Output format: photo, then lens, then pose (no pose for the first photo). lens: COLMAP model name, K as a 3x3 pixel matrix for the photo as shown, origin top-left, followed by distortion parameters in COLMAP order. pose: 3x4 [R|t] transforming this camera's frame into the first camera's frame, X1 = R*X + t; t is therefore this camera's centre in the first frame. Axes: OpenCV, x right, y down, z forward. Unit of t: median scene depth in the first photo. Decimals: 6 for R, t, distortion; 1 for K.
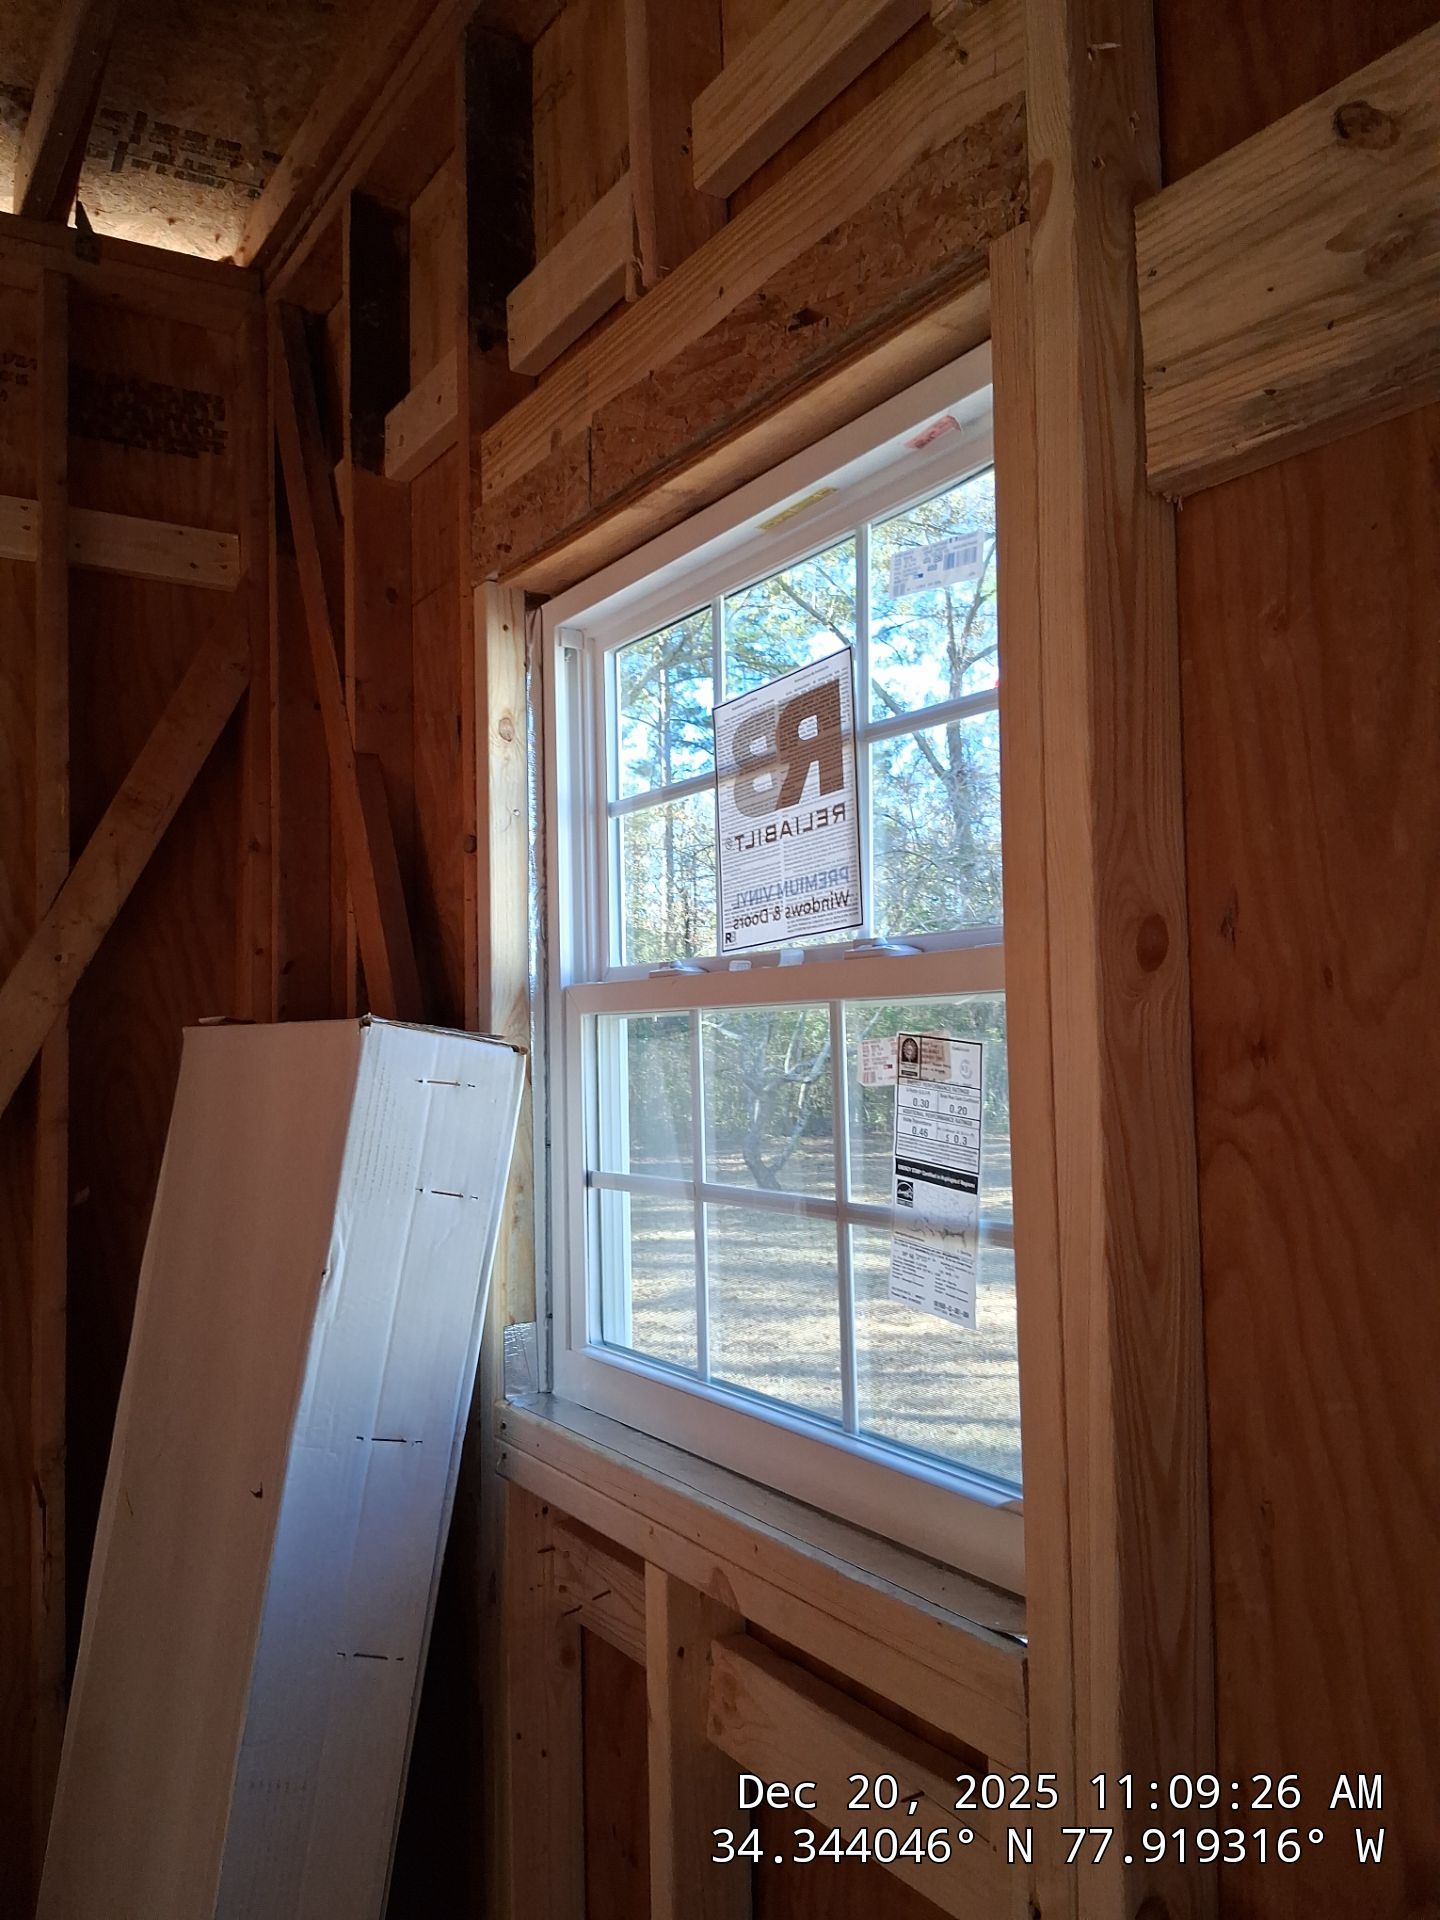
lens RADIAL K [[1387.7, 0, 673.0], [0, 1387.7, 943.1], [0, 0, 1]] dist [0.092451, -0.178932]
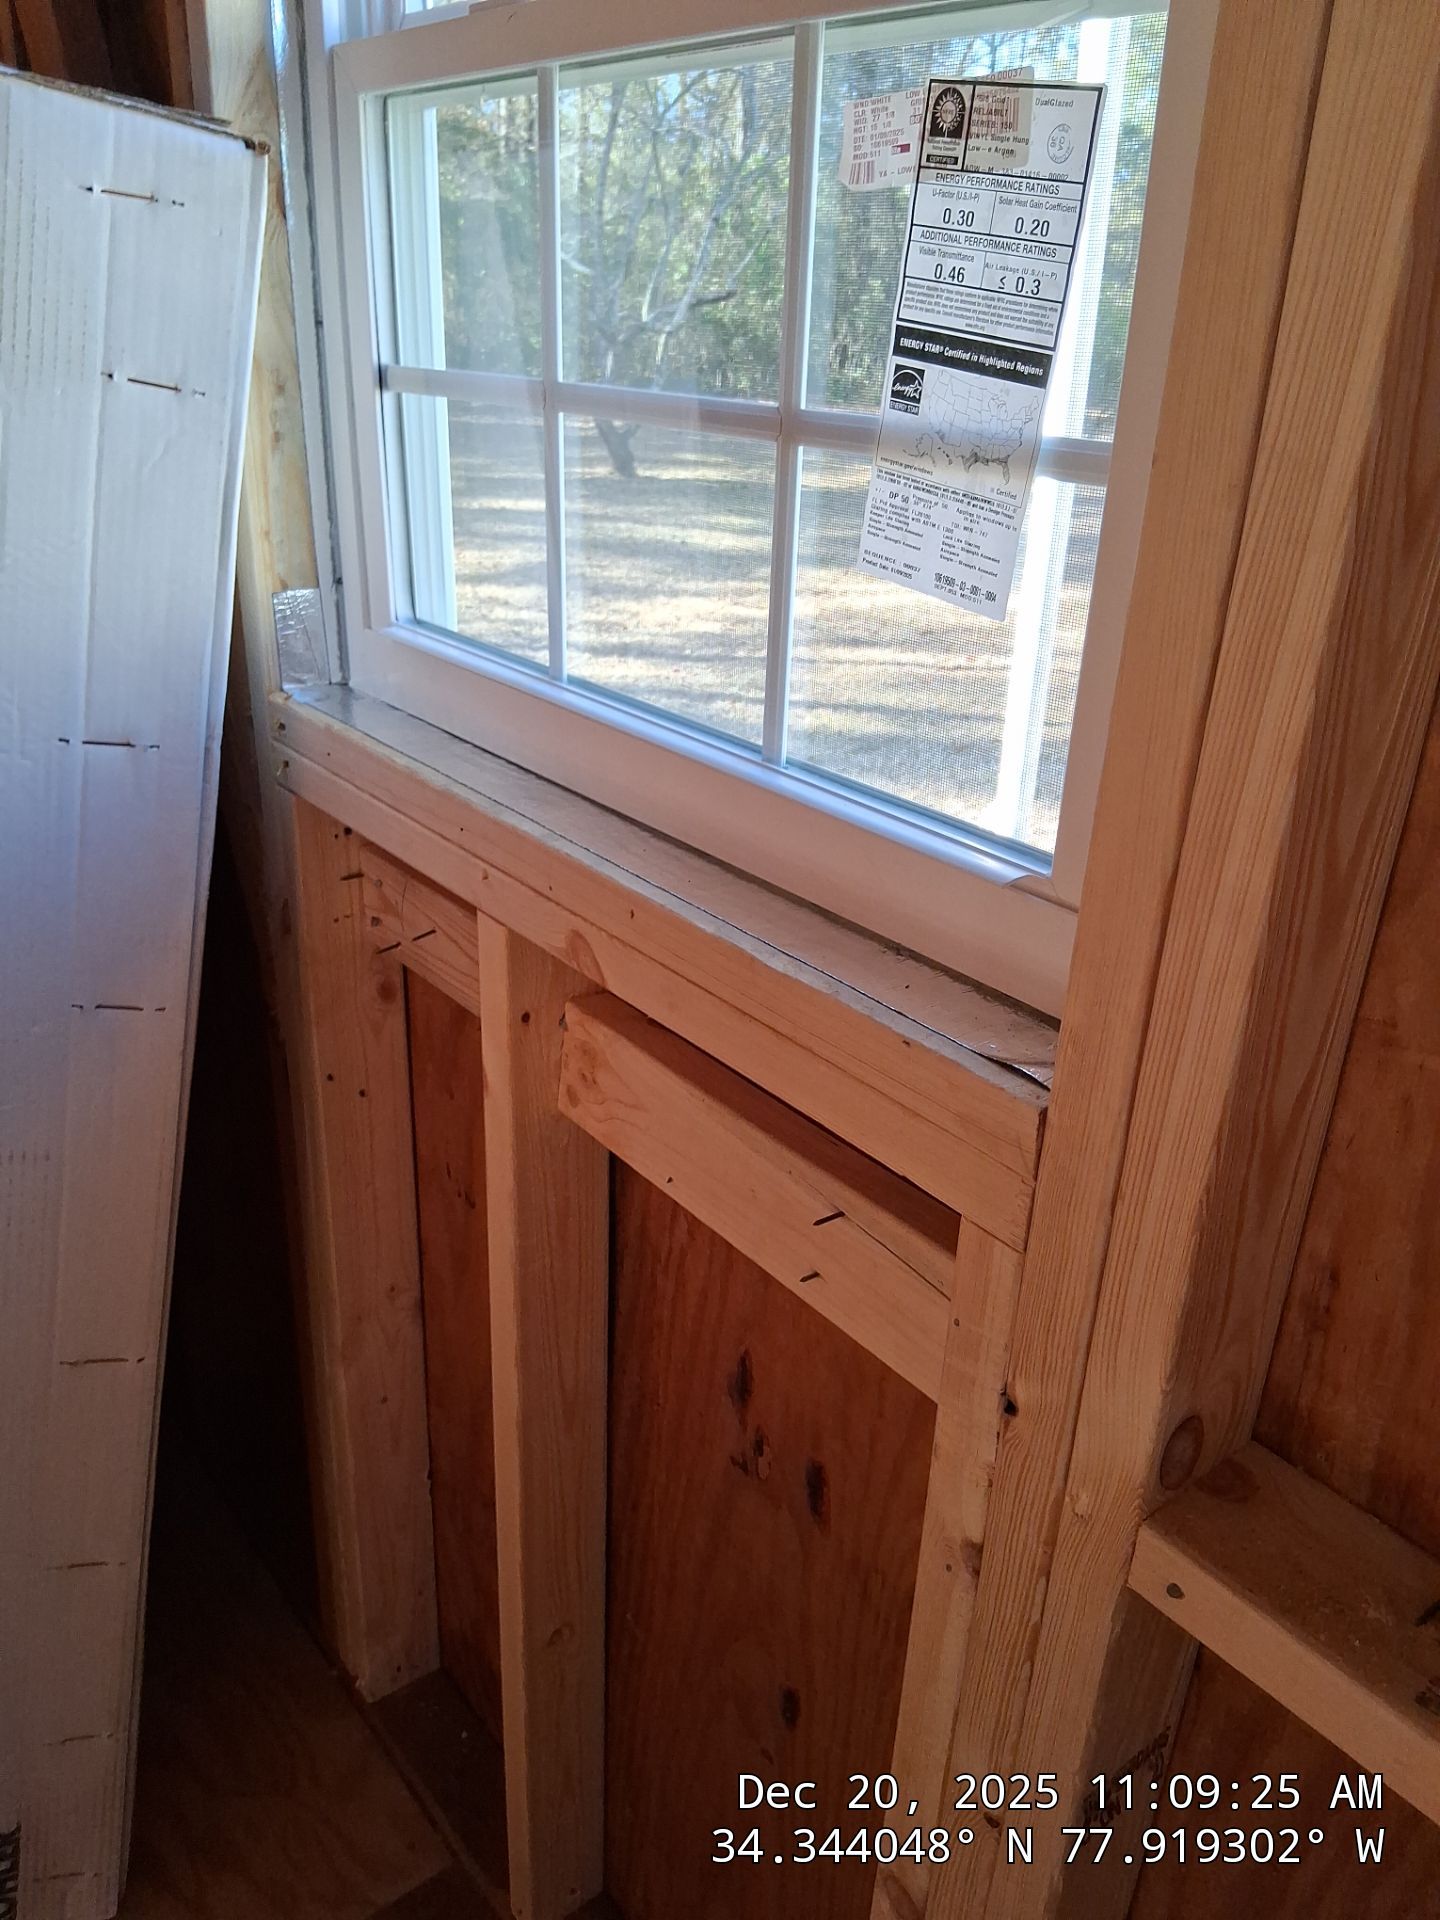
lens RADIAL K [[1404.5, 0, 722.0], [0, 1404.5, 944.5], [0, 0, 1]] dist [0.098600, -0.181823]
pose [[0.989724, -0.003448, 0.142951, 0.001591], [-0.065916, 0.876153, 0.477505, 0.078012], [-0.126894, -0.482021, 0.866922, 0.283886]]
